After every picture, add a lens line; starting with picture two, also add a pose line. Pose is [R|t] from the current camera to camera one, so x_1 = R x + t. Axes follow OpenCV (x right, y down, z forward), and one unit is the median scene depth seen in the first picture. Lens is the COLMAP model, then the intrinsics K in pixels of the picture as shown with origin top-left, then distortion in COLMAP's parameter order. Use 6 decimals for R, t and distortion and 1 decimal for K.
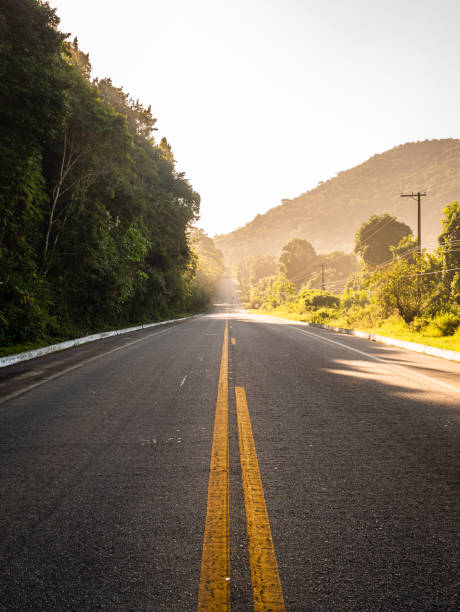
lens RADIAL K [[744.3, 0, 230.0], [0, 744.3, 306.0], [0, 0, 1]] dist [0.001363, 0.001449]
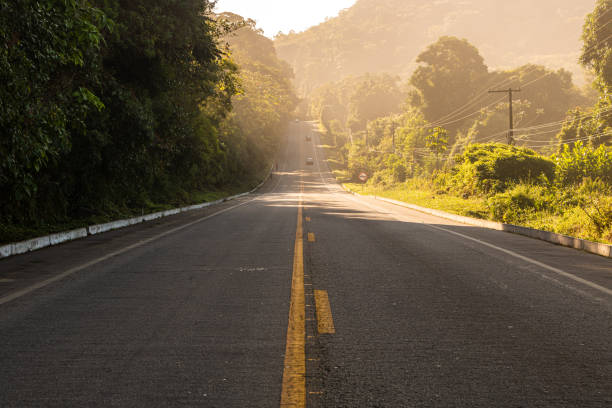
lens RADIAL K [[1464.9, 0, 306.0], [0, 1464.9, 204.0], [0, 0, 1]] dist [-0.016026, 0.164126]
pose [[0.999948, 0.010160, 0.000120, -0.000885], [-0.010160, 0.999757, 0.019588, -0.001755], [0.000079, -0.019588, 0.999808, 0.137871]]
